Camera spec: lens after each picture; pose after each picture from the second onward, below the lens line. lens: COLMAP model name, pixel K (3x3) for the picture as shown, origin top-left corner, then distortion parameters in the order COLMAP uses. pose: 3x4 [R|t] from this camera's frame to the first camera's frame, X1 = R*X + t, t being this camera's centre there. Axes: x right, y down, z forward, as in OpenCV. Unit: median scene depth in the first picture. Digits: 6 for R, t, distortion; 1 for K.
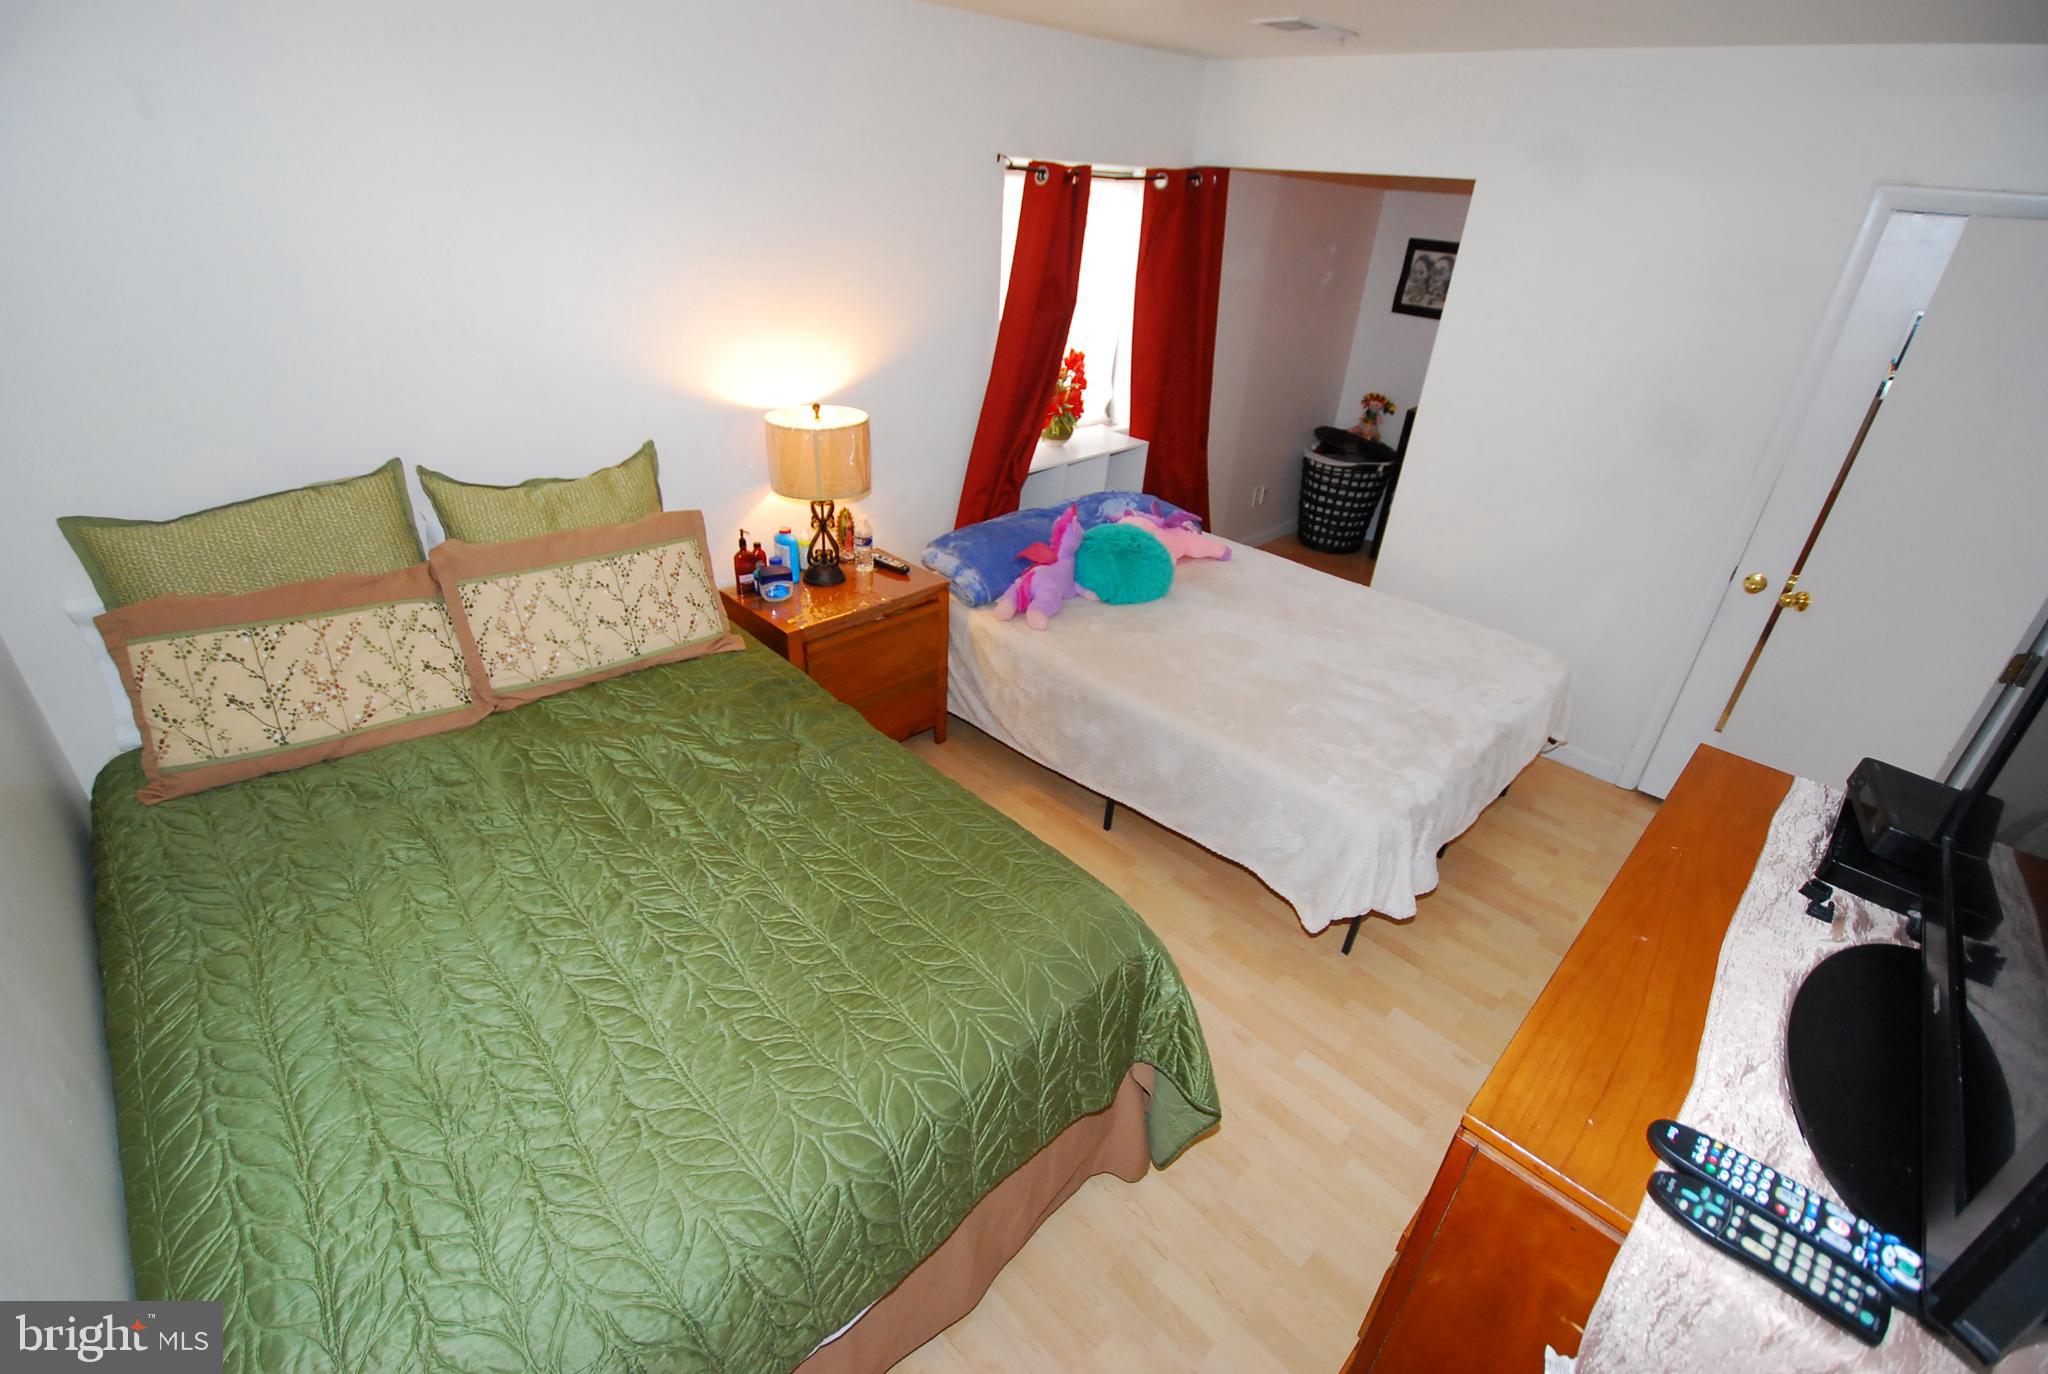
lens RADIAL K [[913.7, 0, 1005.4], [0, 913.7, 683.5], [0, 0, 1]] dist [0.011337, -0.021676]
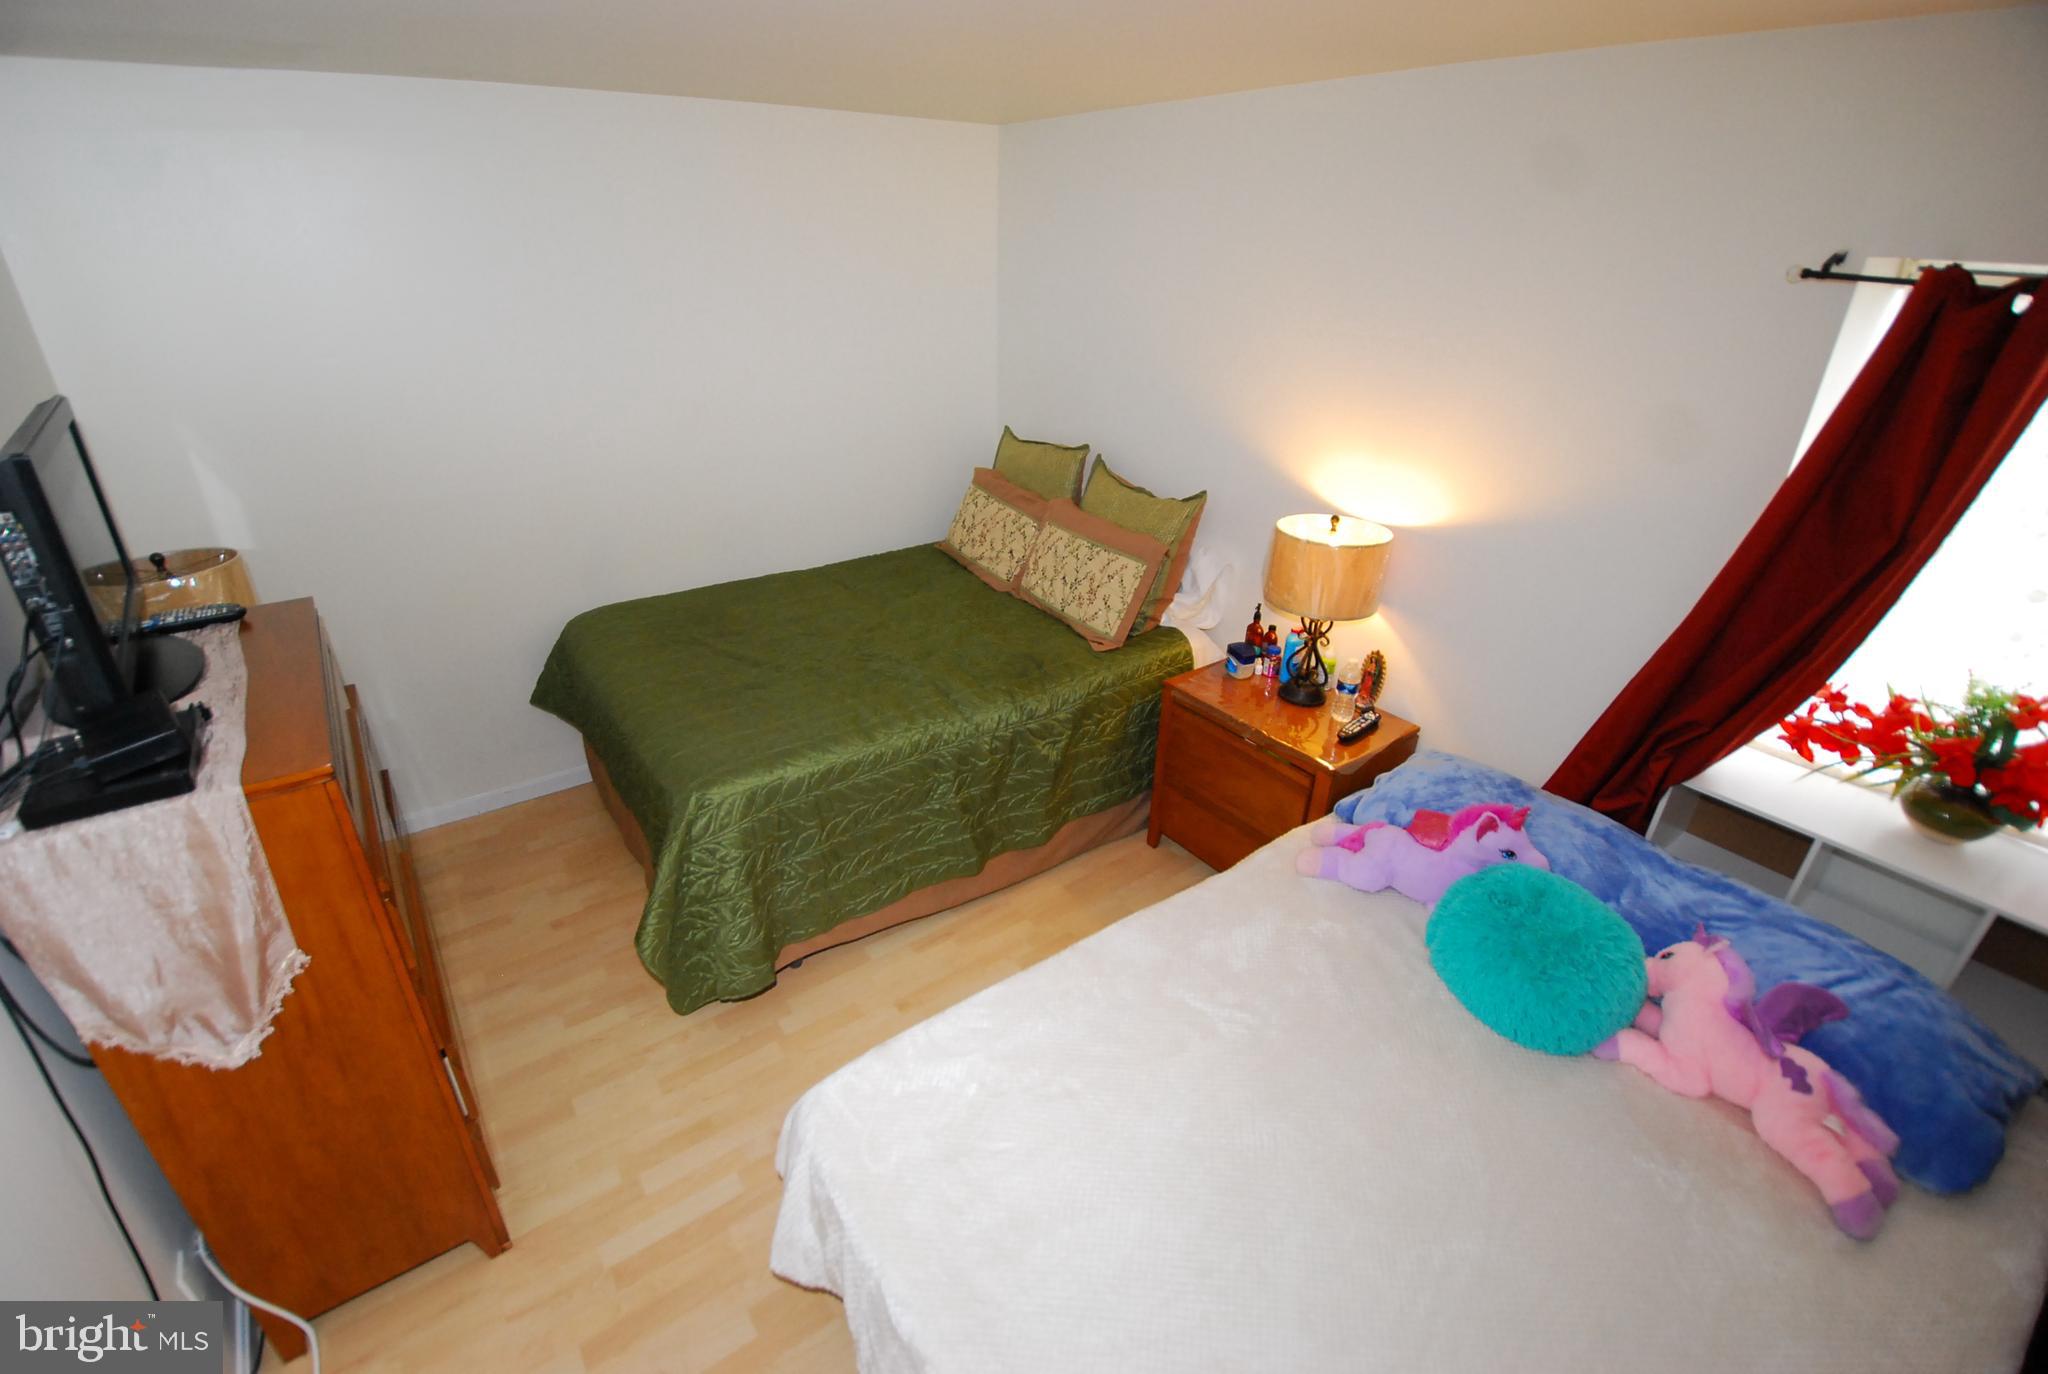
lens RADIAL K [[913.7, 0, 1005.4], [0, 913.7, 683.5], [0, 0, 1]] dist [0.011337, -0.021676]
pose [[-0.152316, 0.393946, -0.906425, 0.738450], [-0.494412, 0.763751, 0.415019, -0.391334], [0.855778, 0.511361, 0.078440, 0.724255]]
